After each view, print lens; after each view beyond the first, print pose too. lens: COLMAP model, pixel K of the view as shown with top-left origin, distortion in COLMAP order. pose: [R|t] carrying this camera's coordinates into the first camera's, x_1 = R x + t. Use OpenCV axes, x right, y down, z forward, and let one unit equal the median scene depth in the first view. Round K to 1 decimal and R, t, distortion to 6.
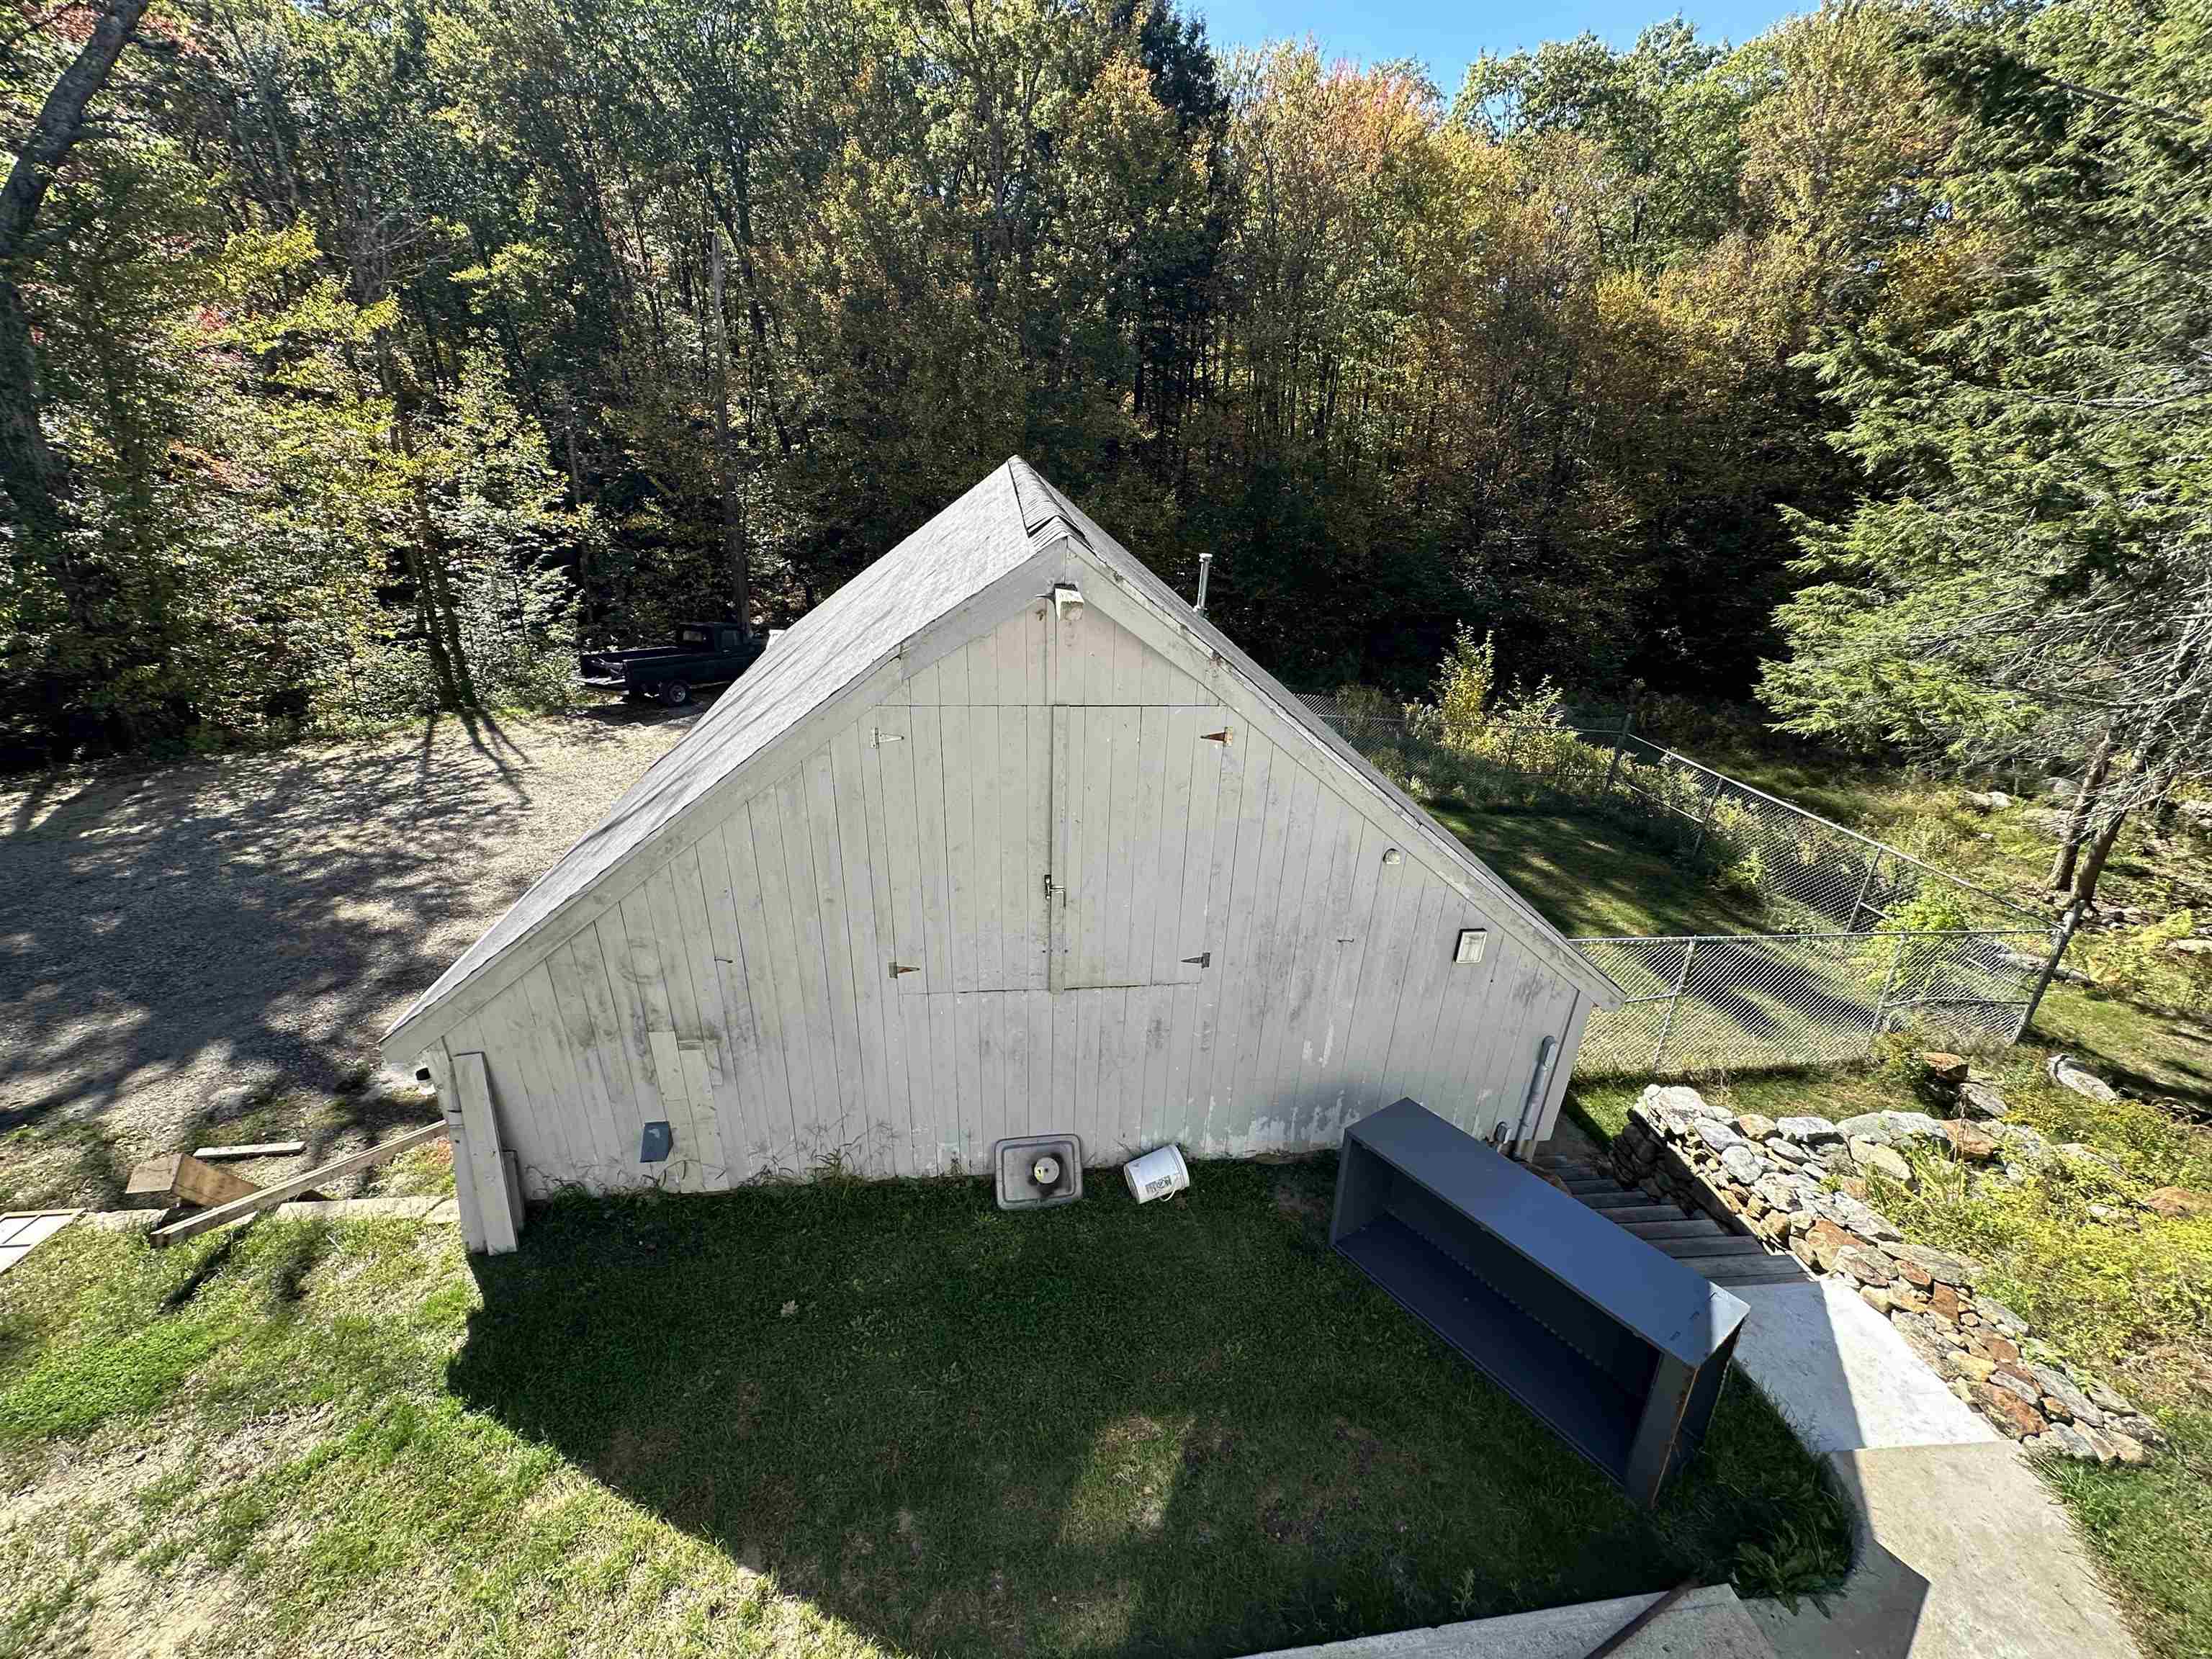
lens RADIAL K [[881.3, 0, 1106.0], [0, 881.3, 829.5], [0, 0, 1]] dist [-0.002926, 0.000577]
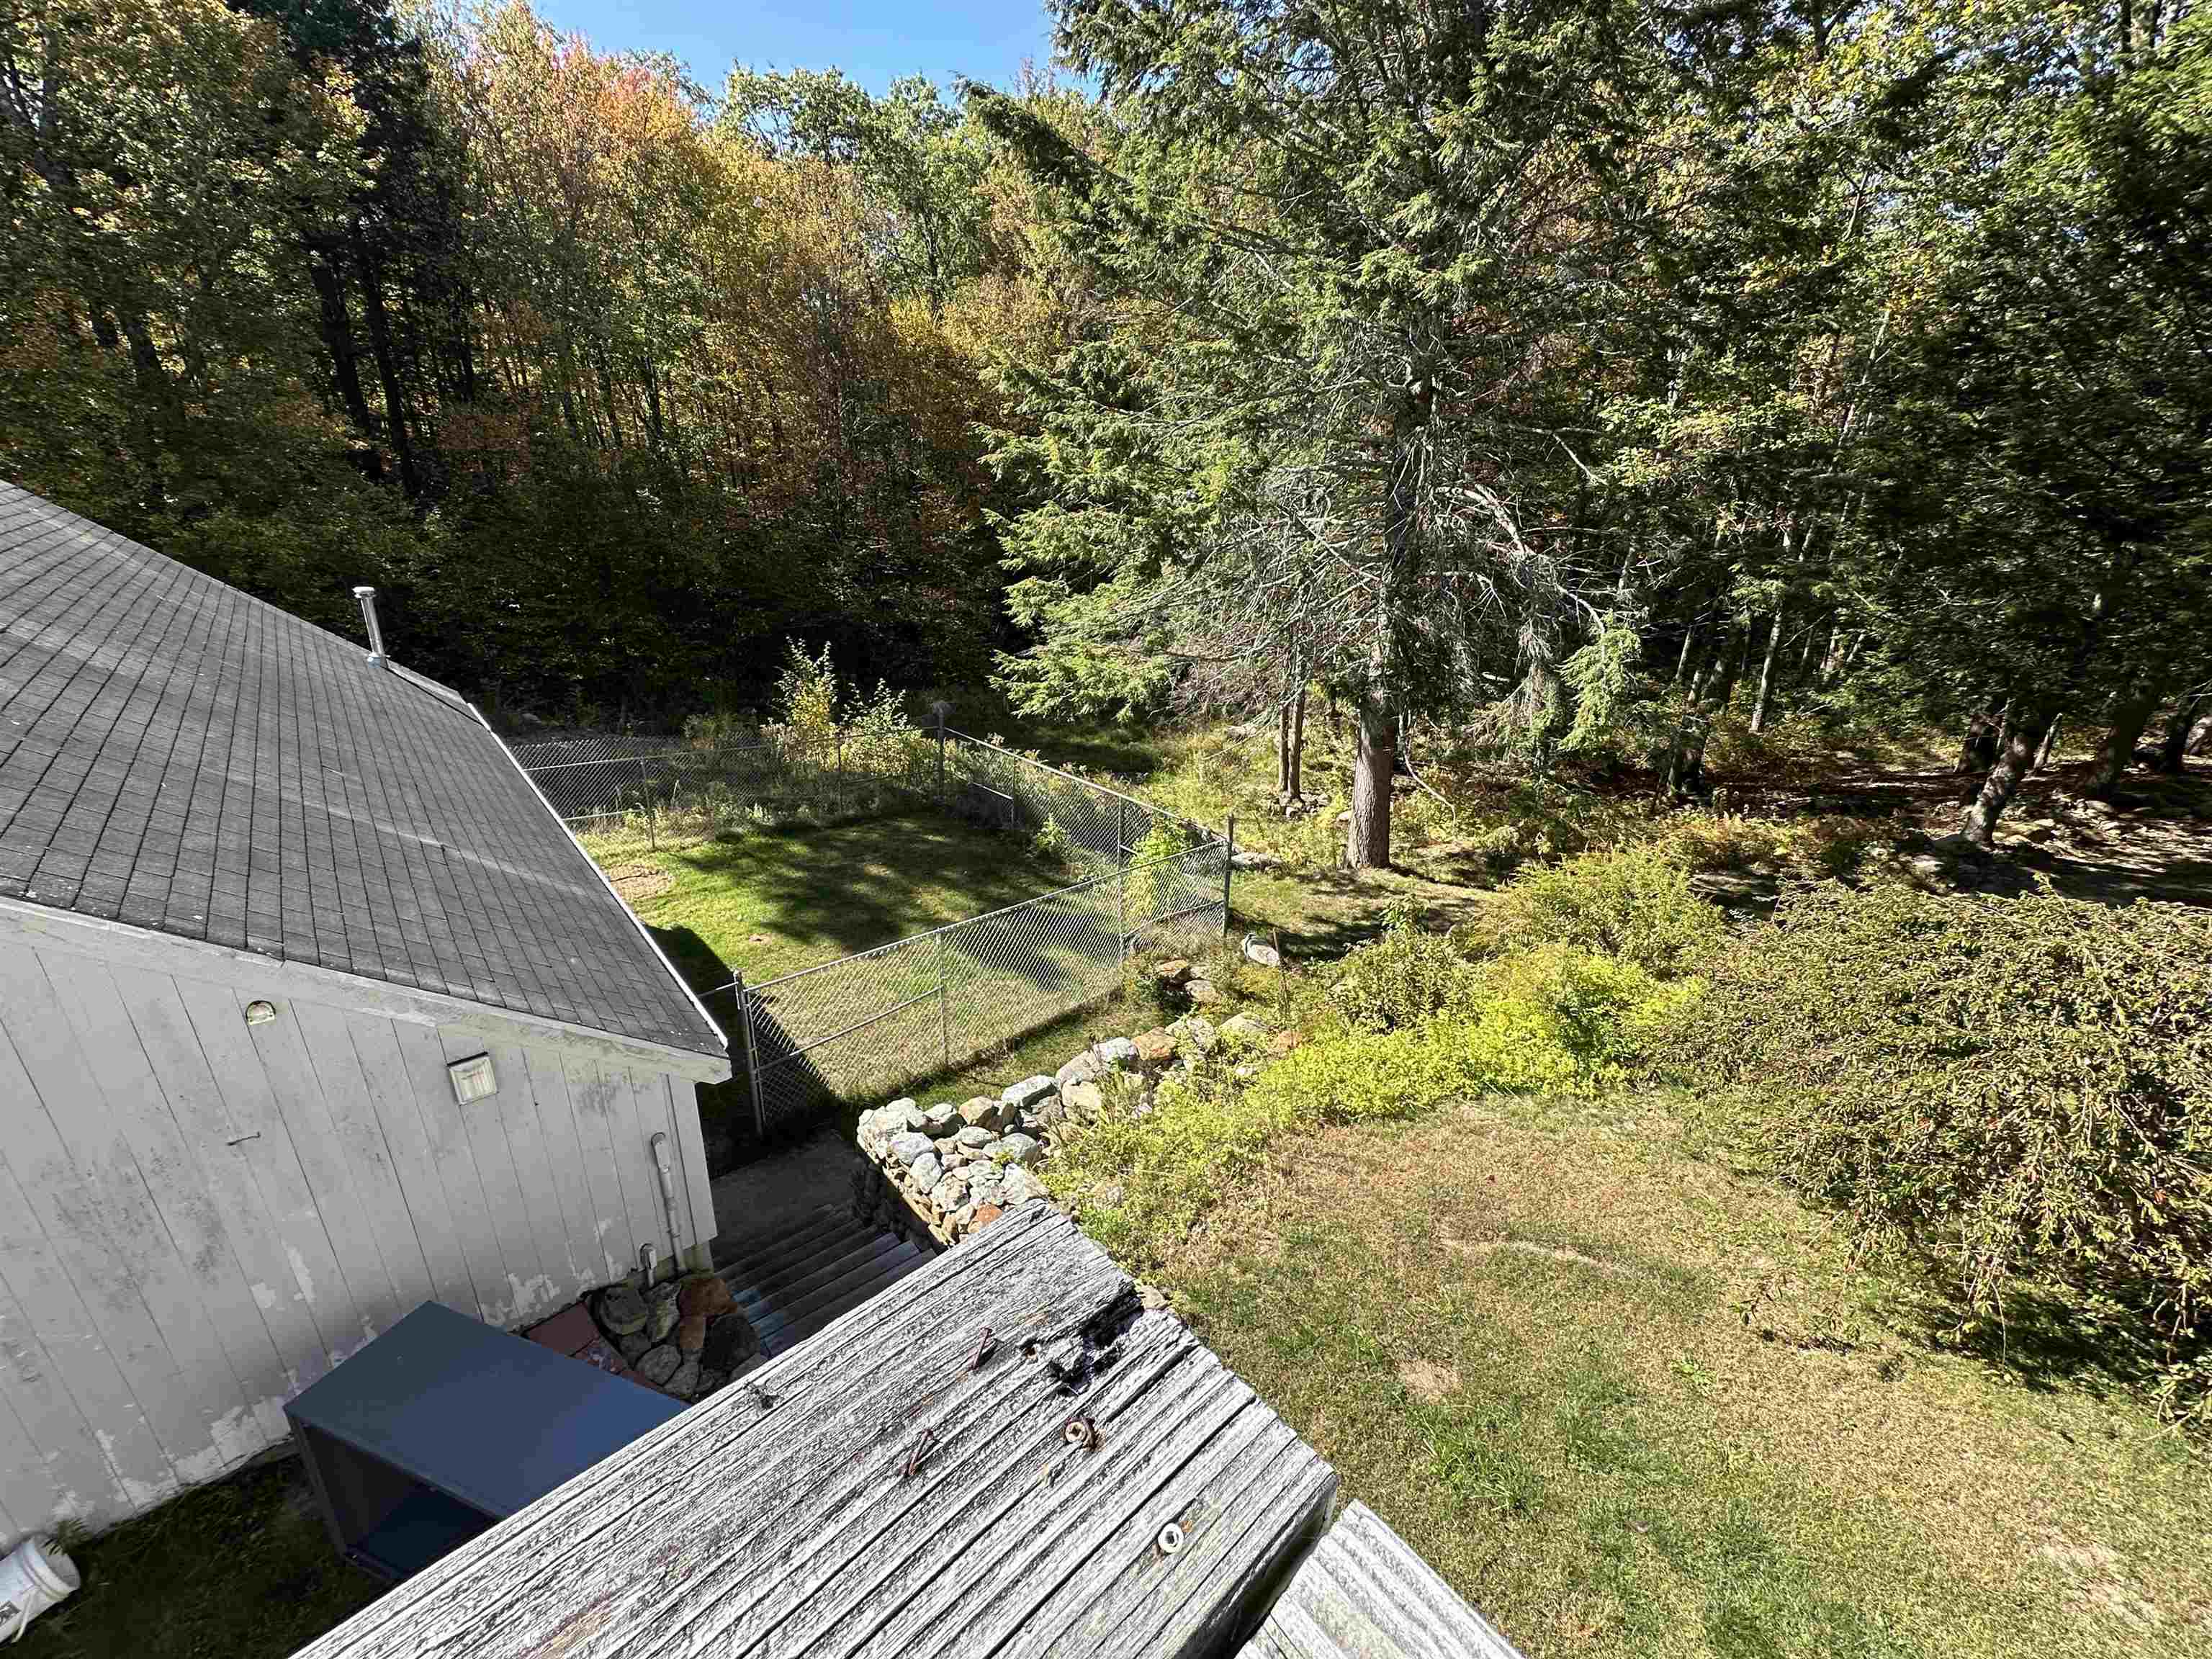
lens RADIAL K [[877.7, 0, 1106.0], [0, 877.7, 829.5], [0, 0, 1]] dist [-0.001037, 0.000177]
pose [[0.826275, -0.211672, 0.521981, 0.177087], [0.218199, 0.974631, 0.049830, 0.000219], [-0.519286, 0.072722, 0.851501, 0.011323]]
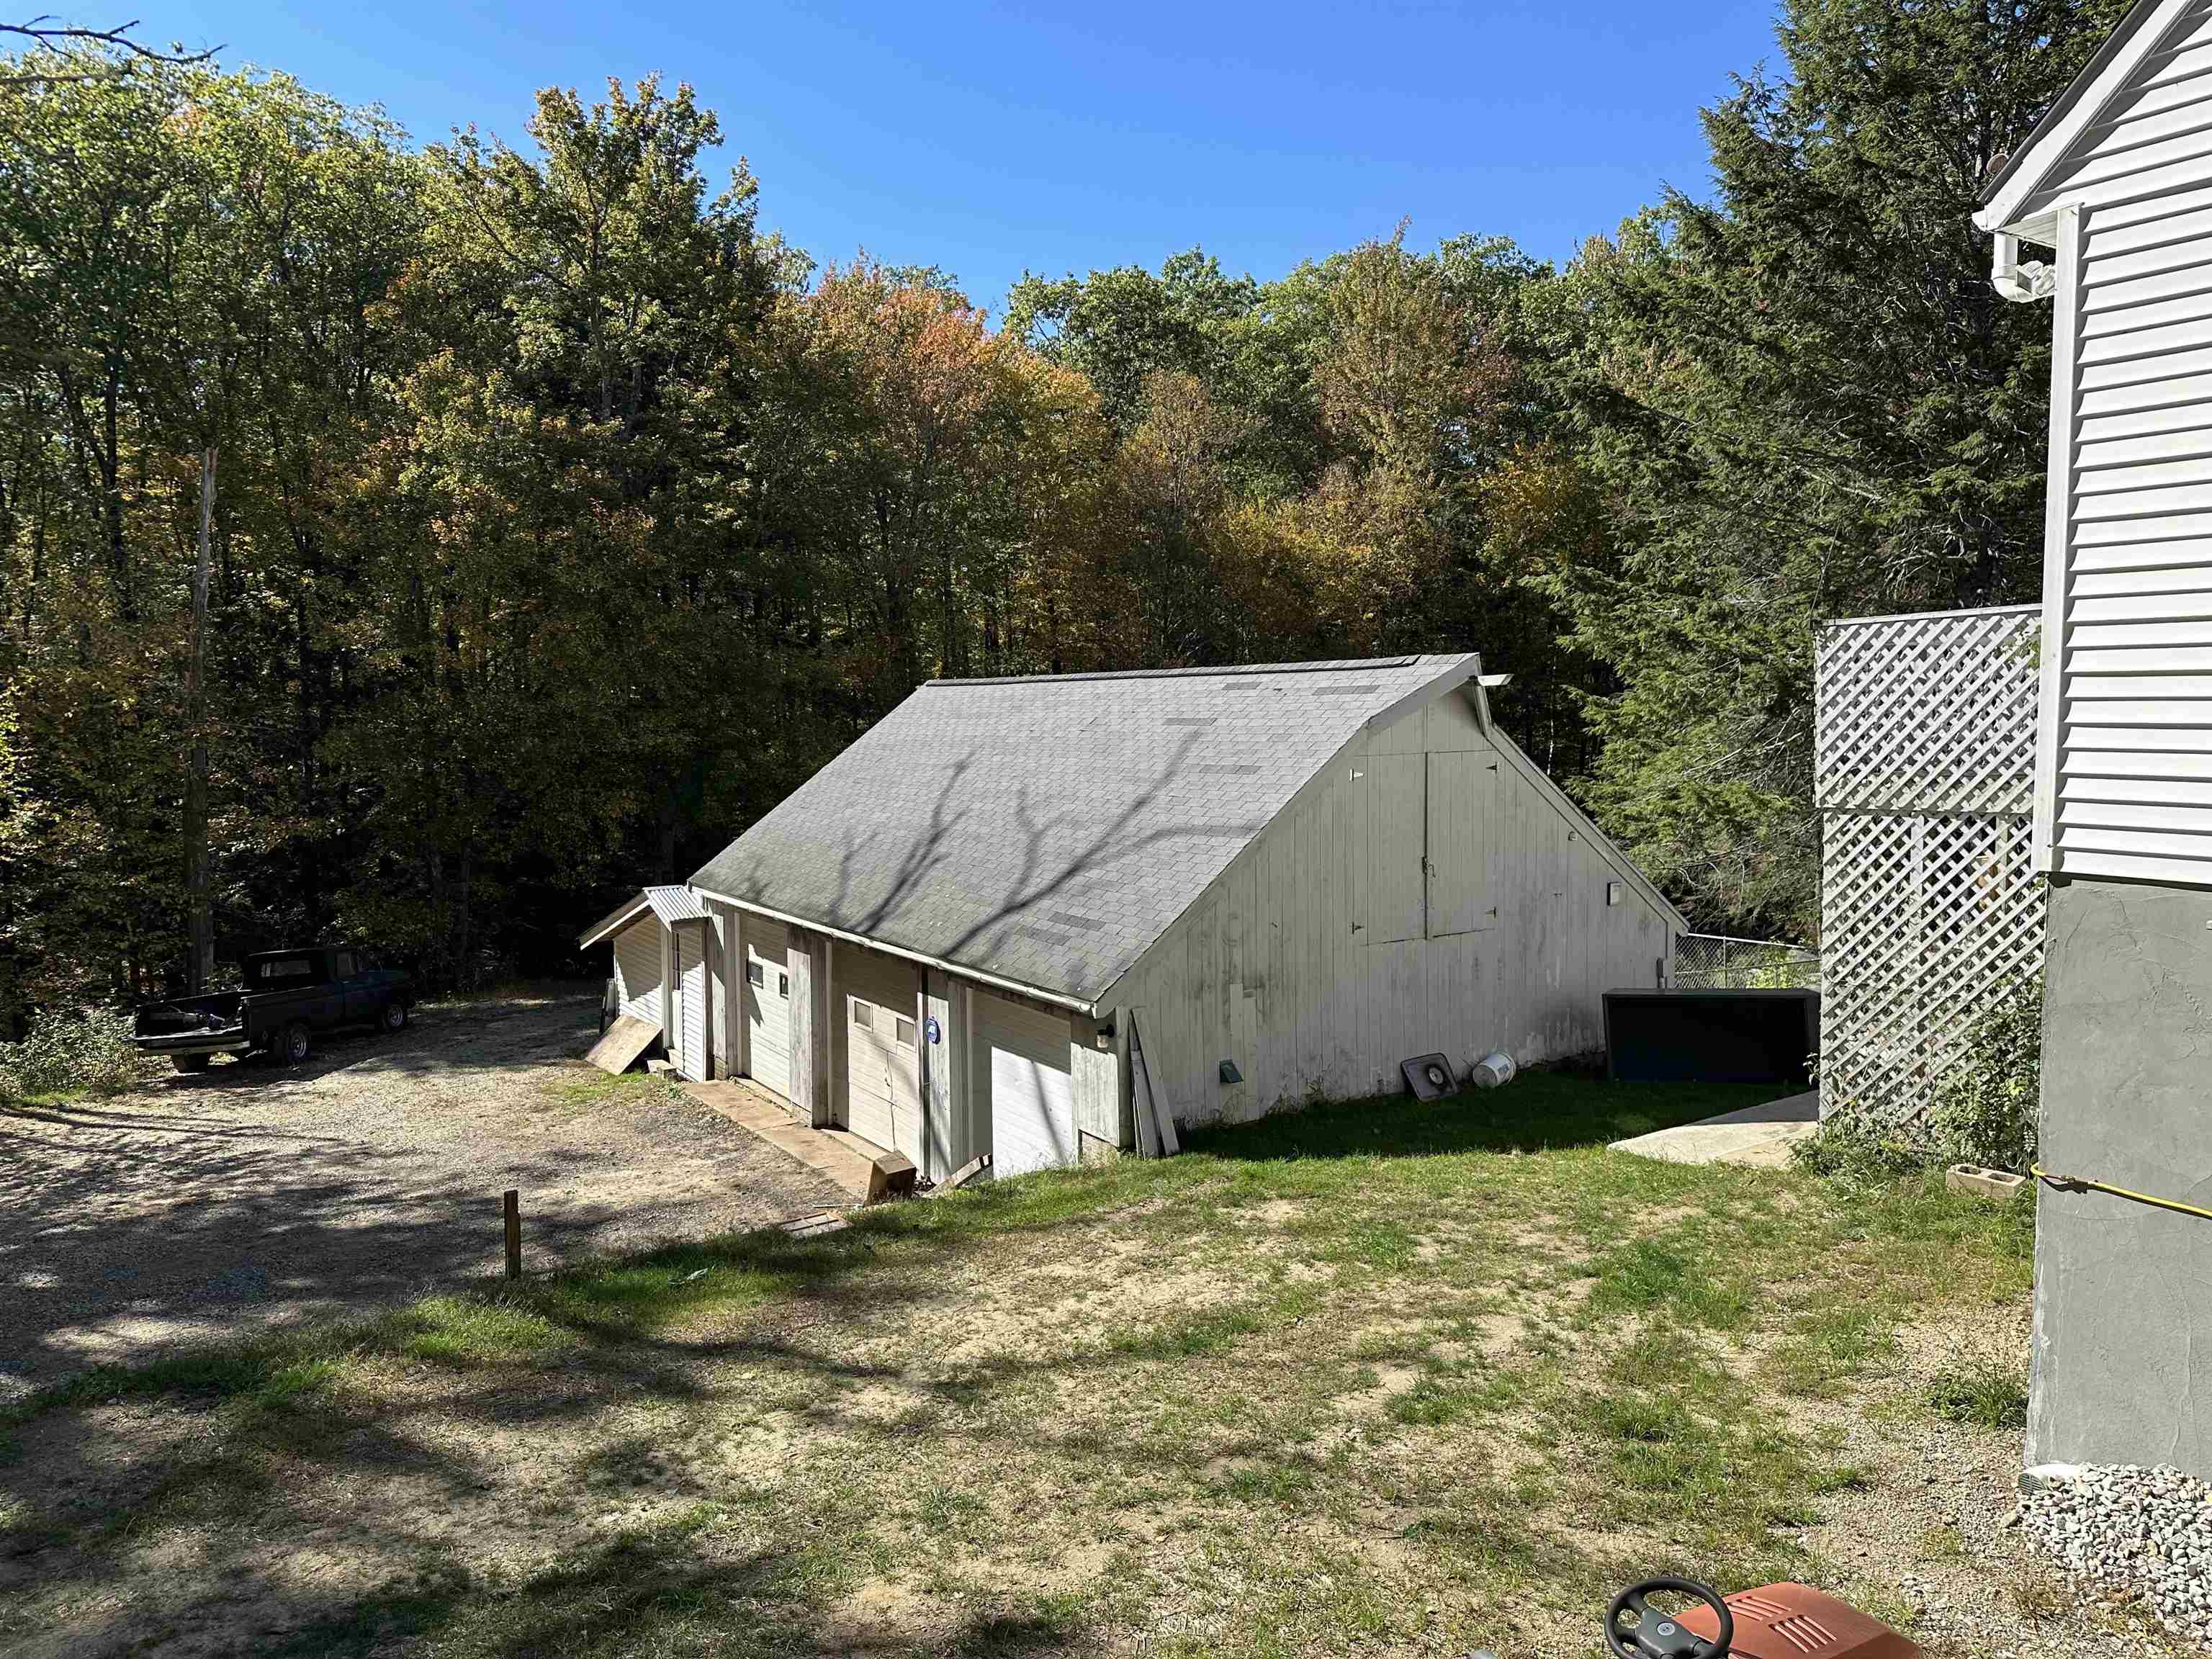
lens RADIAL K [[1579.1, 0, 1074.4], [0, 1579.1, 832.9], [0, 0, 1]] dist [0.133705, -0.189981]
pose [[0.897355, -0.081313, 0.433753, -0.625409], [0.222416, 0.932251, -0.285374, 0.229590], [-0.381162, 0.352556, 0.854646, -0.428310]]
